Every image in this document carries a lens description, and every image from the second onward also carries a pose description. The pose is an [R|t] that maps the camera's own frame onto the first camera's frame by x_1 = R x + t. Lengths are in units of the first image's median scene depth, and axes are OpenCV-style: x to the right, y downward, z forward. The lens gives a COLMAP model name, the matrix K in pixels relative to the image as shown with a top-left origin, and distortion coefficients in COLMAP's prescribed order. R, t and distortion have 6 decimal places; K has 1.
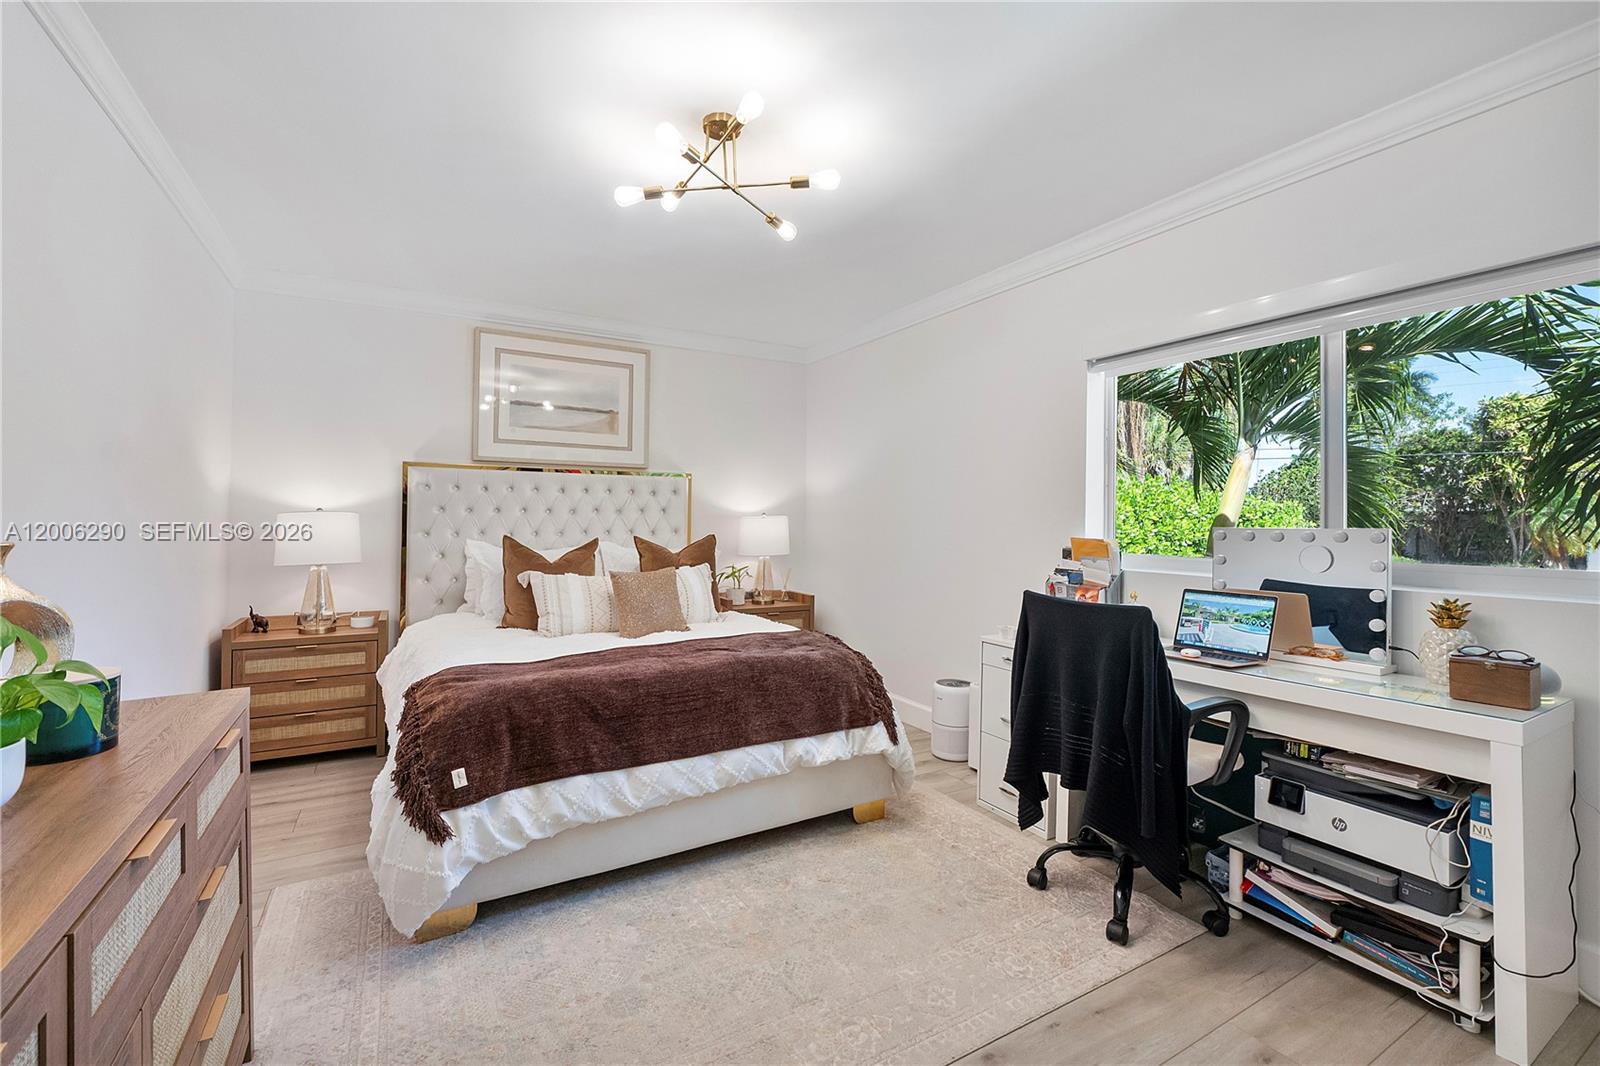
lens RADIAL K [[677.9, 0, 811.1], [0, 677.9, 523.9], [0, 0, 1]] dist [-0.009215, 0.000309]
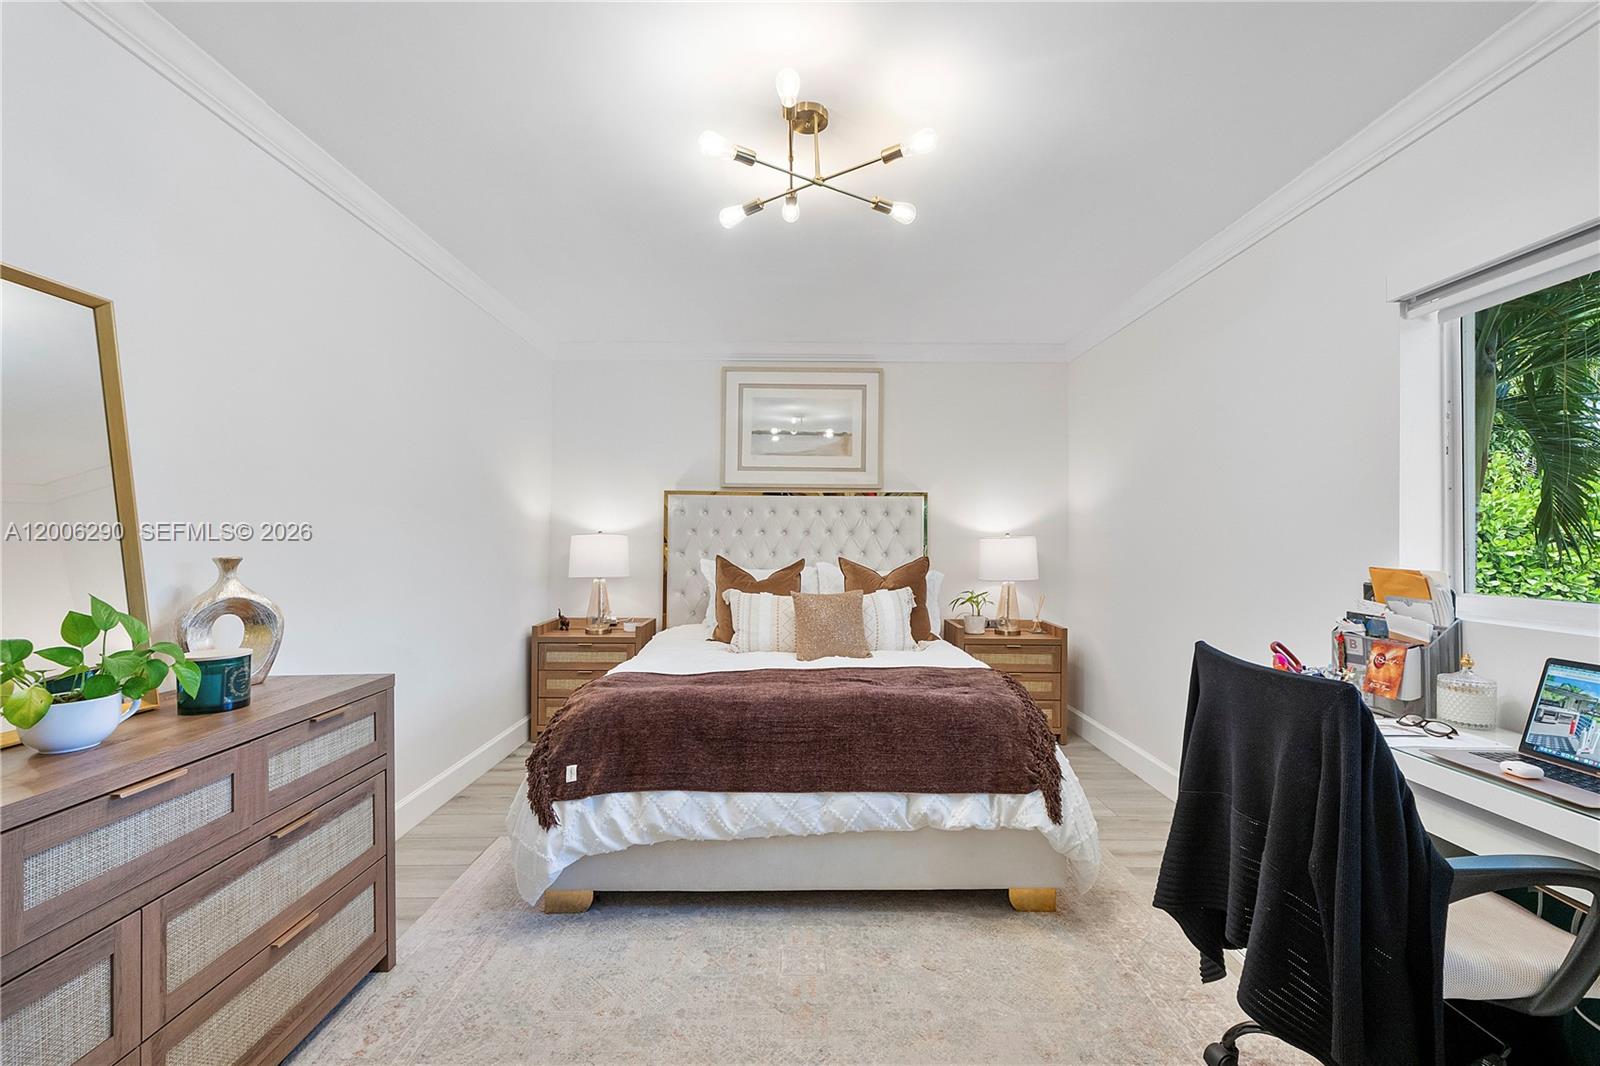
lens RADIAL K [[677.9, 0, 800.9], [0, 677.9, 536.9], [0, 0, 1]] dist [-0.009215, 0.000309]
pose [[0.867730, -0.002948, -0.497028, 0.252791], [-0.002952, 0.999934, -0.011084, -0.000841], [0.497028, 0.011085, 0.867664, 0.153416]]
